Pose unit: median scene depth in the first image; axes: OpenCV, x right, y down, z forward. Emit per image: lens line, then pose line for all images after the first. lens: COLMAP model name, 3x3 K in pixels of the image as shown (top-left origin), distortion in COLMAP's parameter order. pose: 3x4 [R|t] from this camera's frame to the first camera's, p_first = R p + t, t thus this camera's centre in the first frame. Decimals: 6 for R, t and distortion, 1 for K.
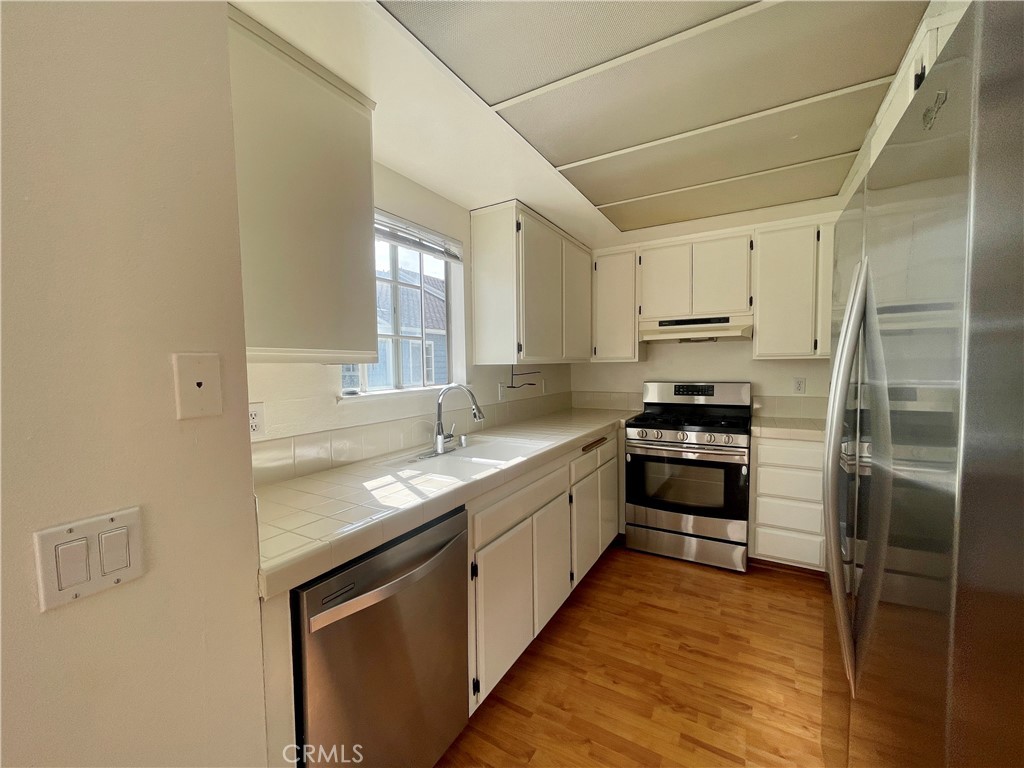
lens RADIAL K [[412.2, 0, 513.6], [0, 412.2, 390.7], [0, 0, 1]] dist [-0.000709, 0.000963]
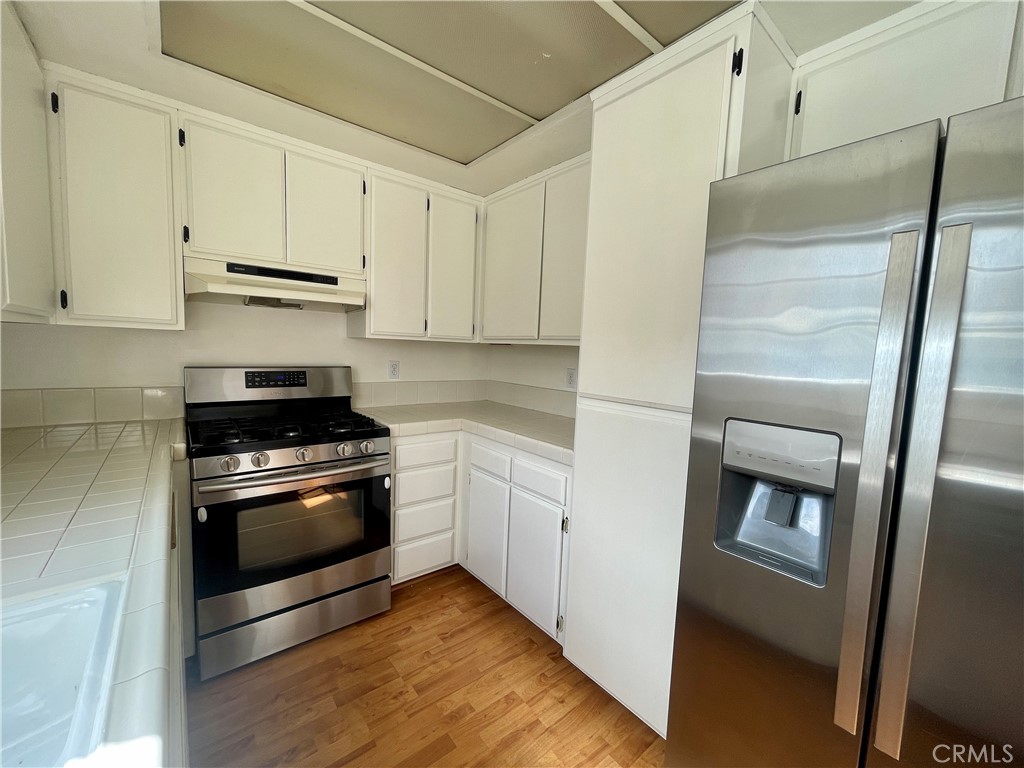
lens RADIAL K [[412.2, 0, 496.2], [0, 412.2, 384.5], [0, 0, 1]] dist [-0.000709, 0.000963]
pose [[0.352291, -0.054572, 0.934298, -0.076501], [0.019638, 0.998510, 0.050918, -0.024232], [-0.935685, 0.000409, 0.352837, 0.538211]]
